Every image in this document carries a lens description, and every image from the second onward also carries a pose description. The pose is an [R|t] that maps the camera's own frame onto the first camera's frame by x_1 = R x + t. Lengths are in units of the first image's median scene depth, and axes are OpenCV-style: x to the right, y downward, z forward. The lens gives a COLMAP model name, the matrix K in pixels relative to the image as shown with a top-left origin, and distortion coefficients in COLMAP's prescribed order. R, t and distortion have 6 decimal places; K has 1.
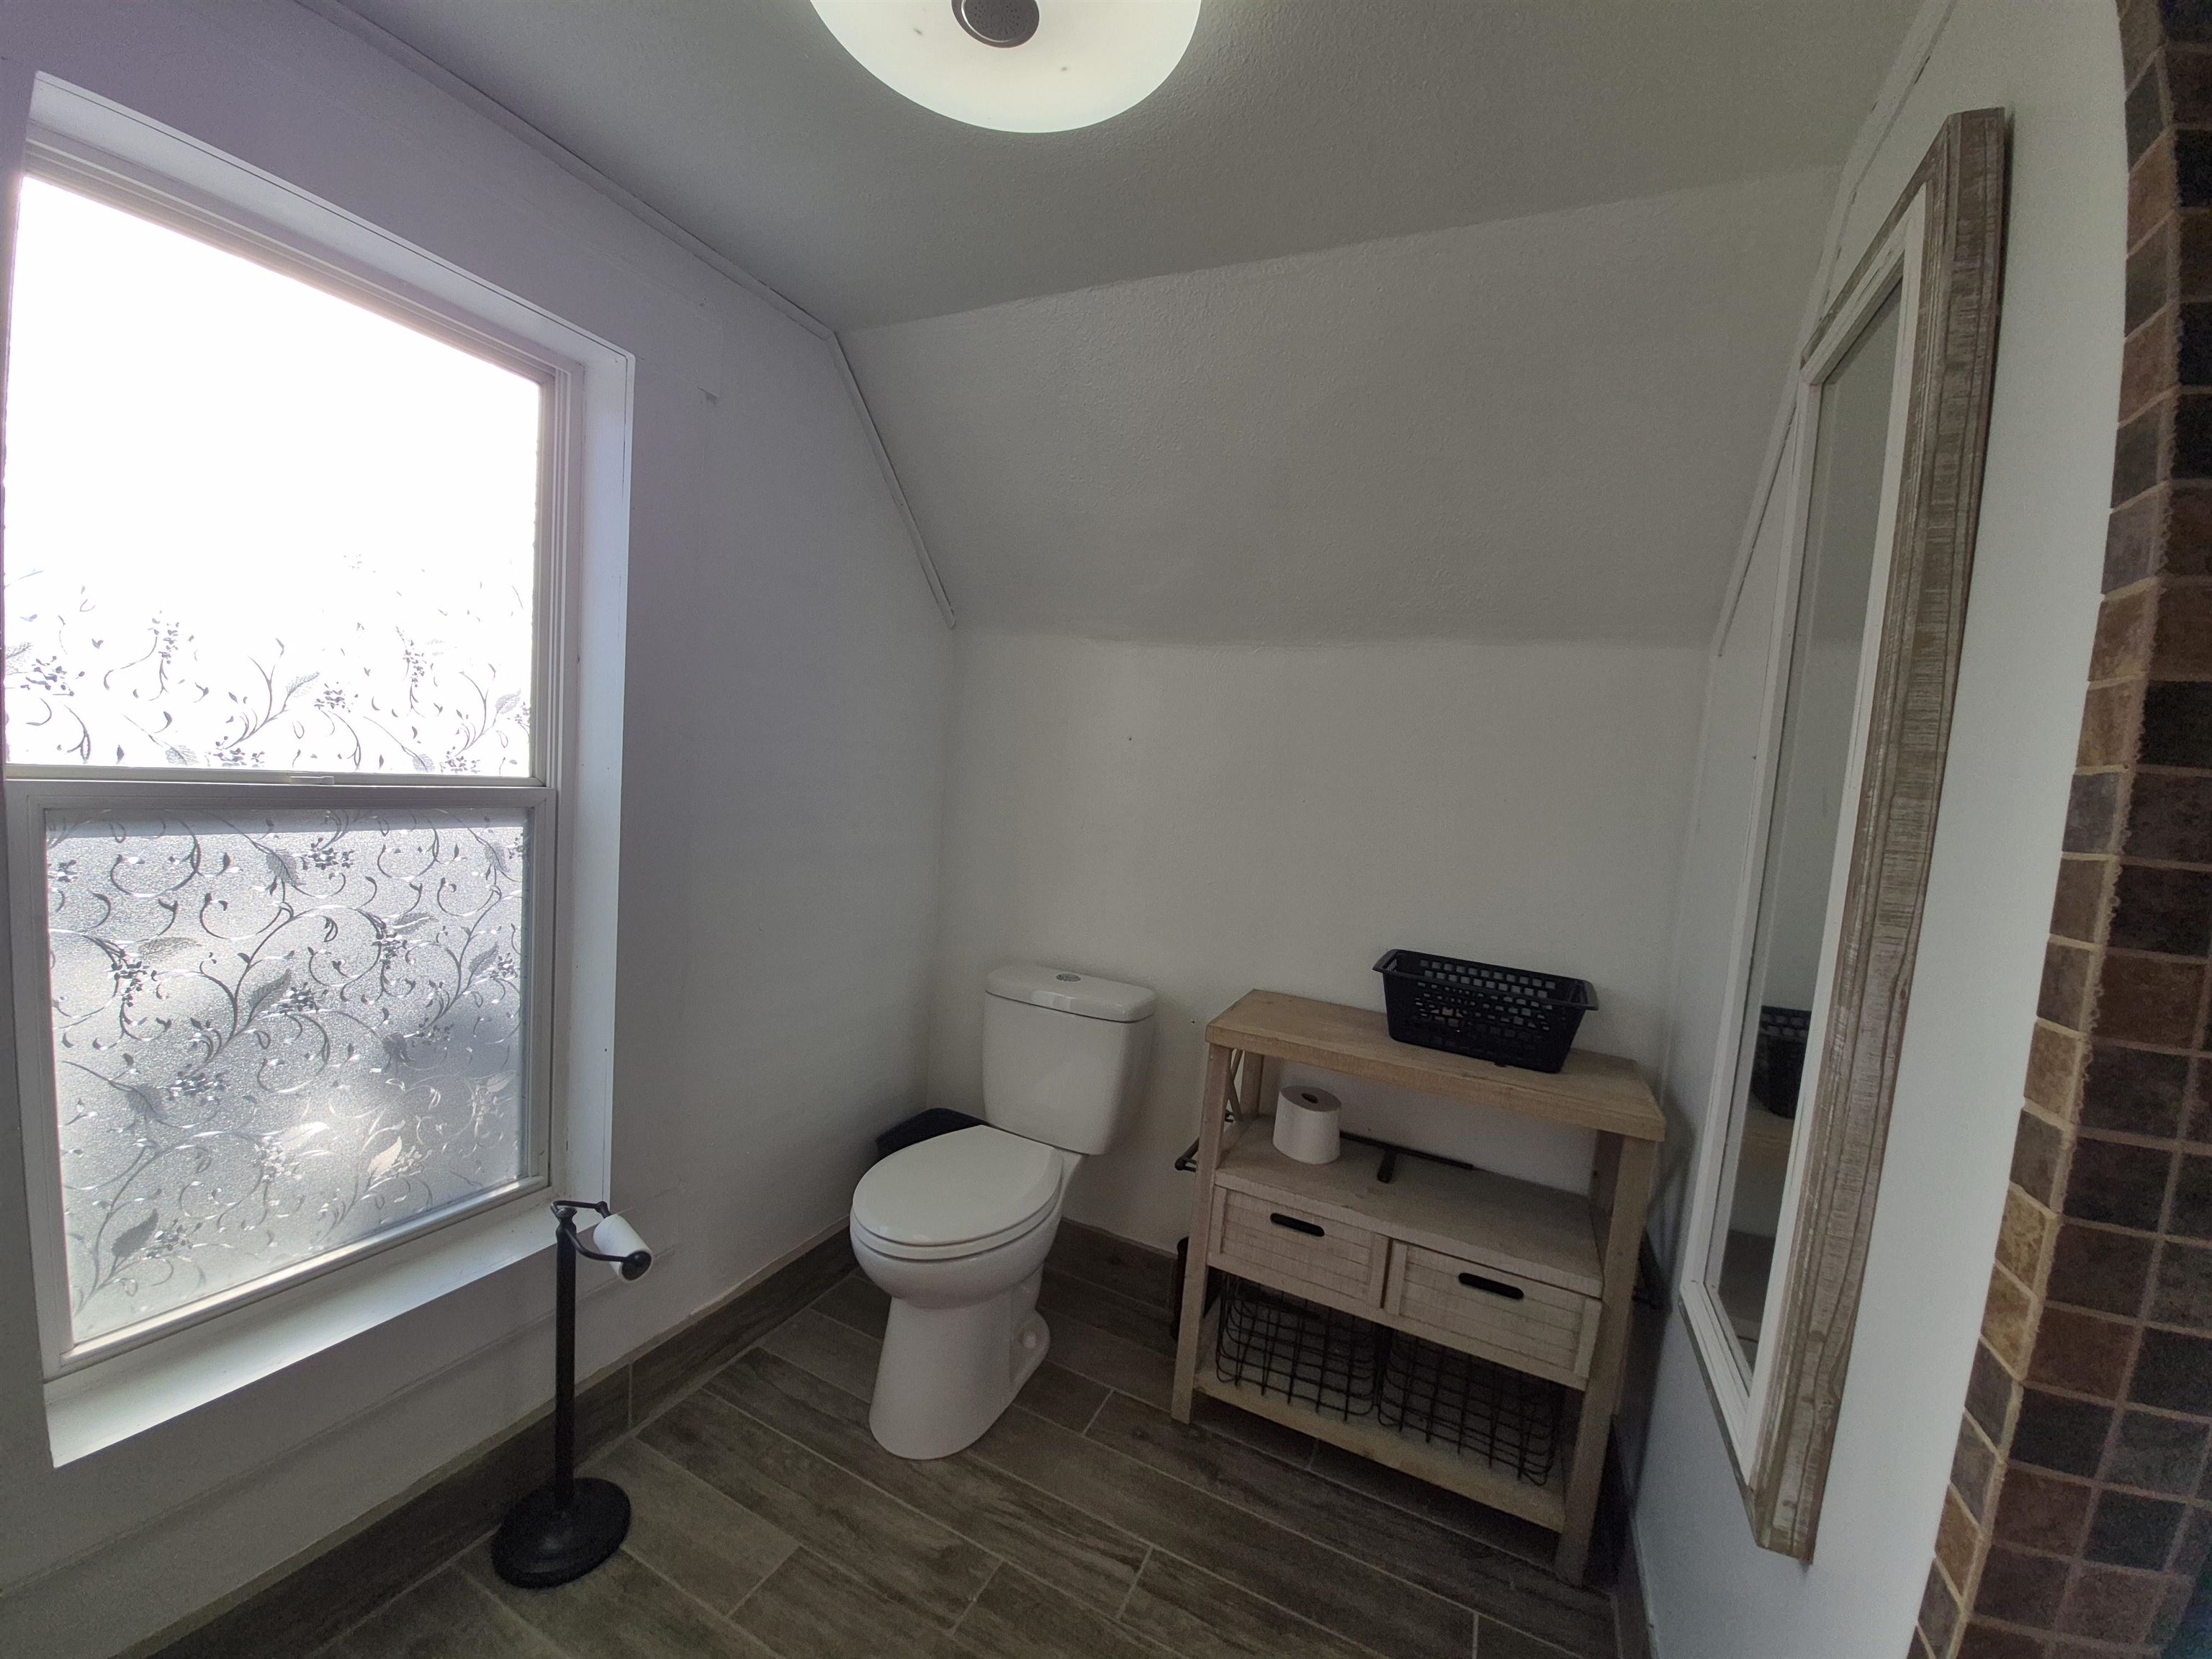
lens RADIAL K [[867.6, 0, 1085.3], [0, 867.6, 840.0], [0, 0, 1]] dist [-0.002418, -0.009372]
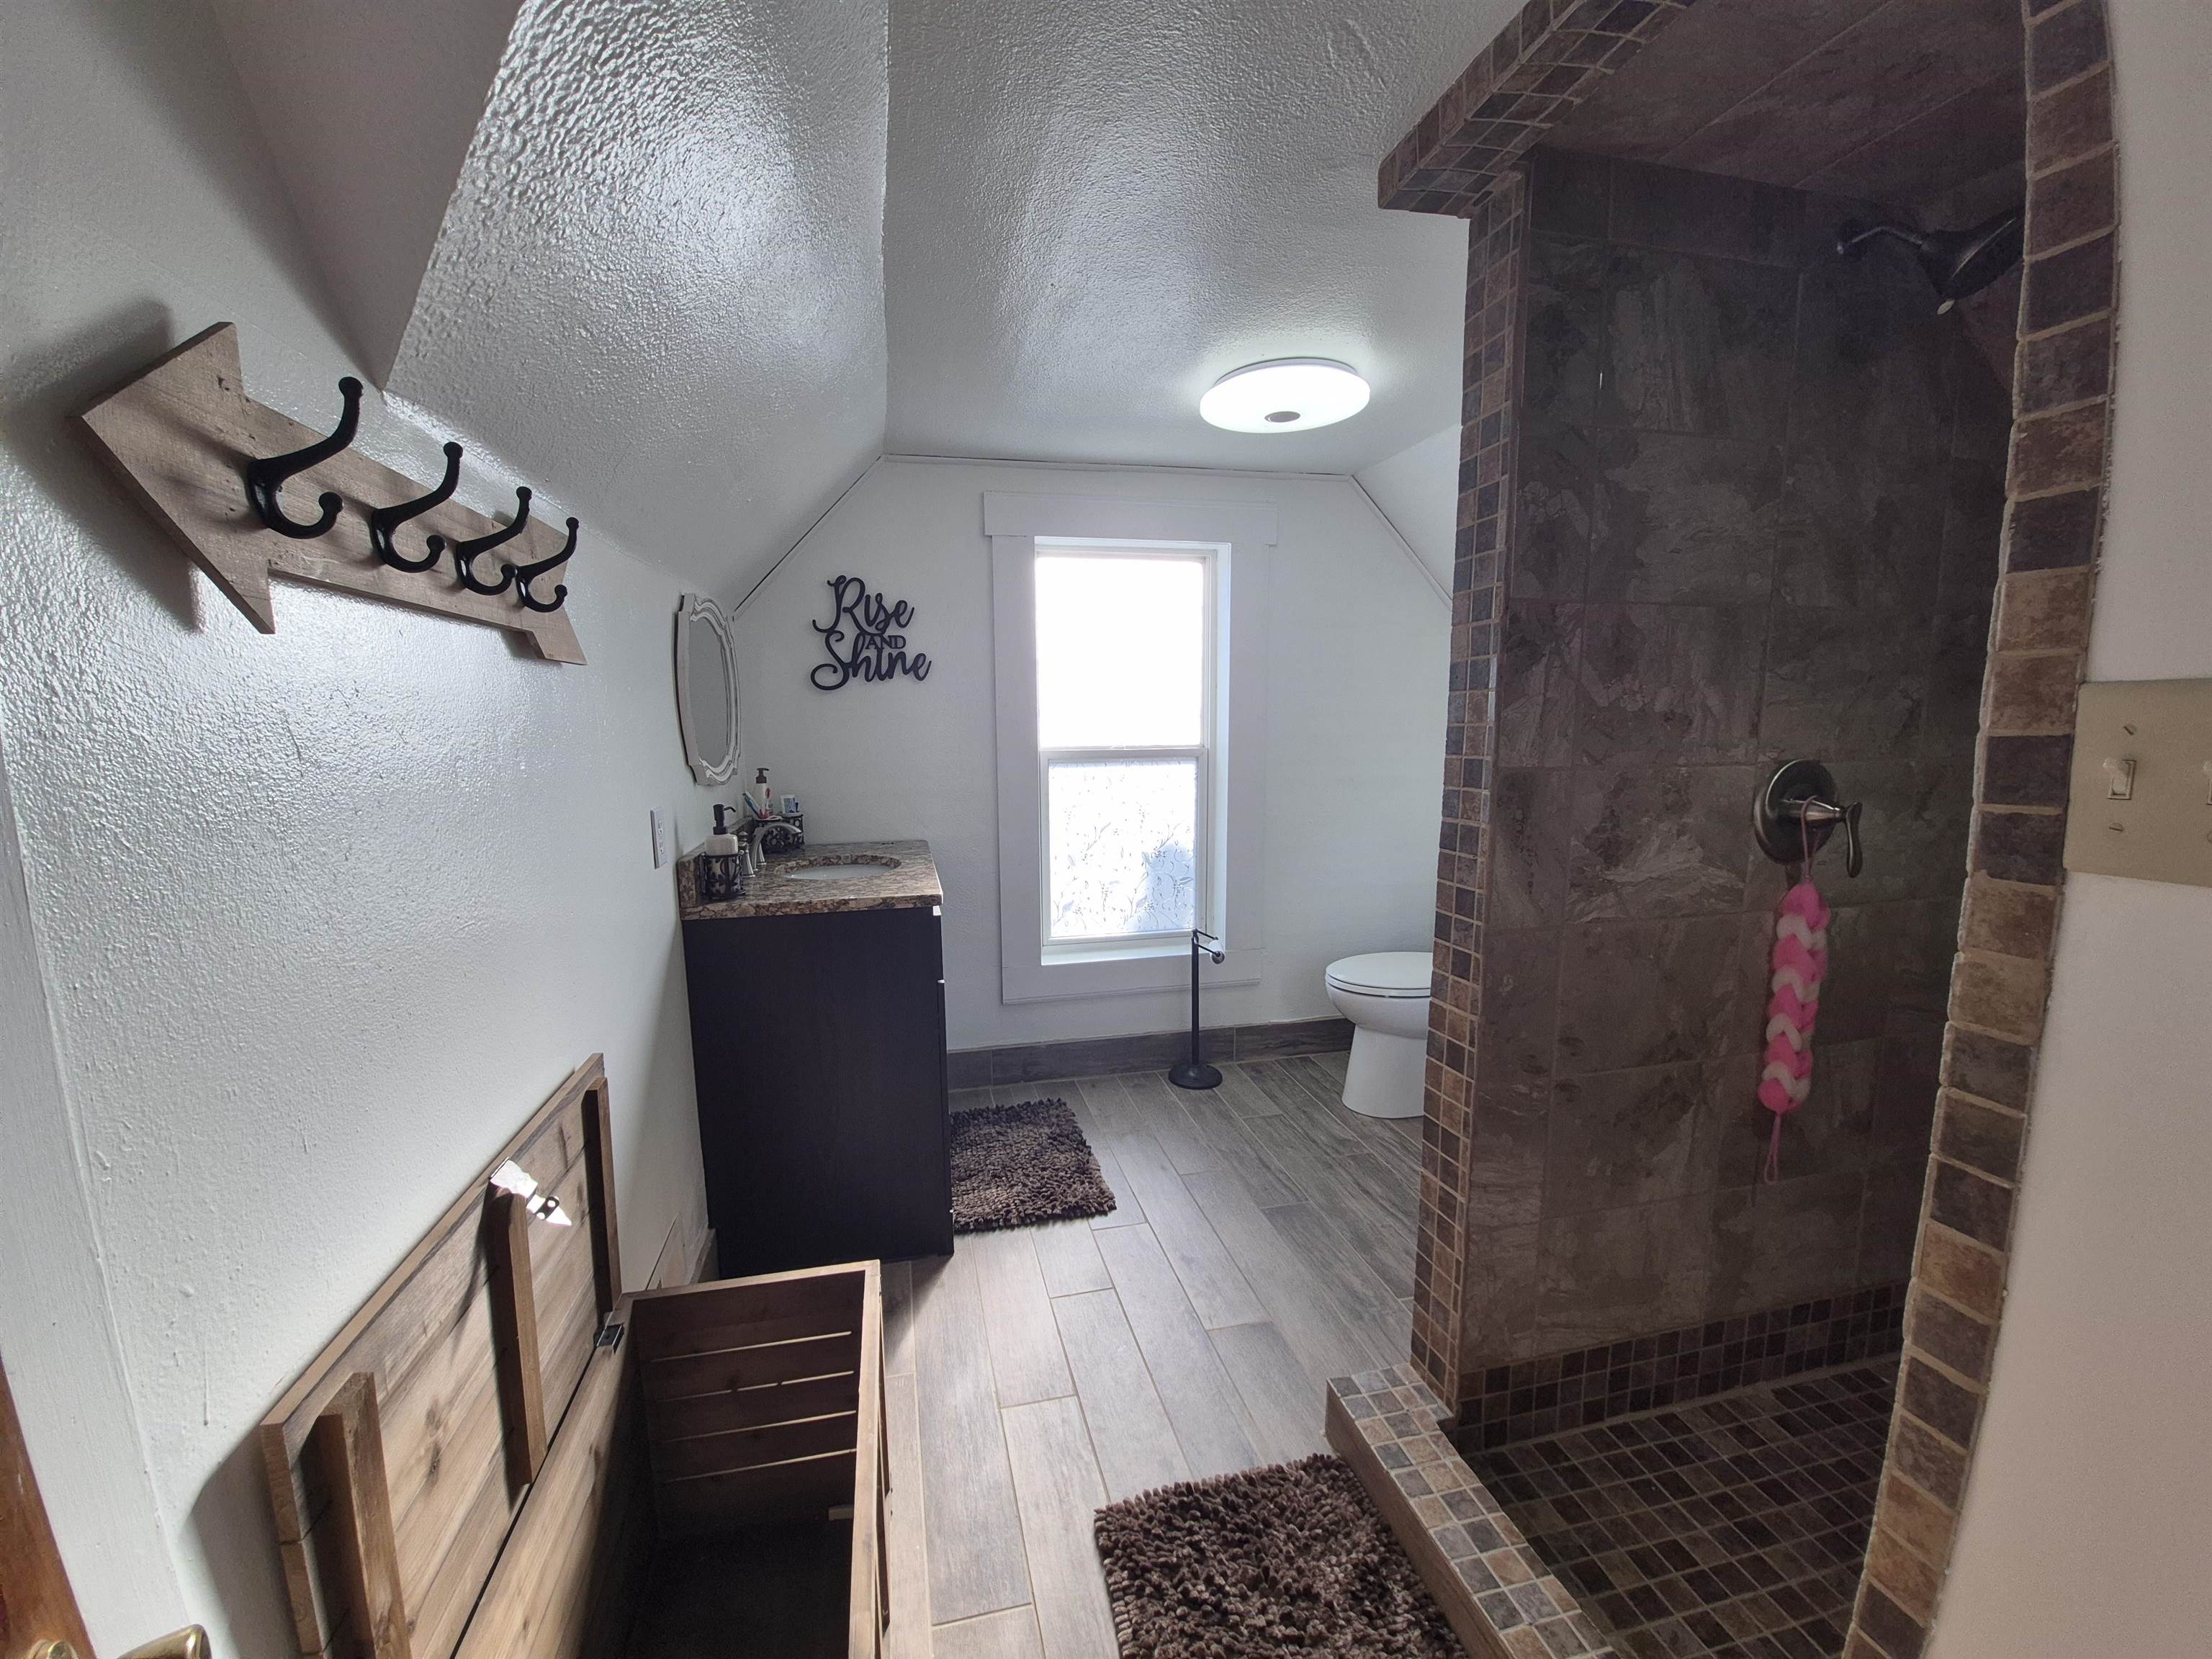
lens RADIAL K [[867.6, 0, 1102.4], [0, 867.6, 827.5], [0, 0, 1]] dist [-0.002418, -0.009372]
pose [[0.641966, 0.012961, -0.766623, 0.949167], [-0.005652, 0.999910, 0.012172, 0.120782], [0.766712, -0.003481, 0.641982, -0.632705]]
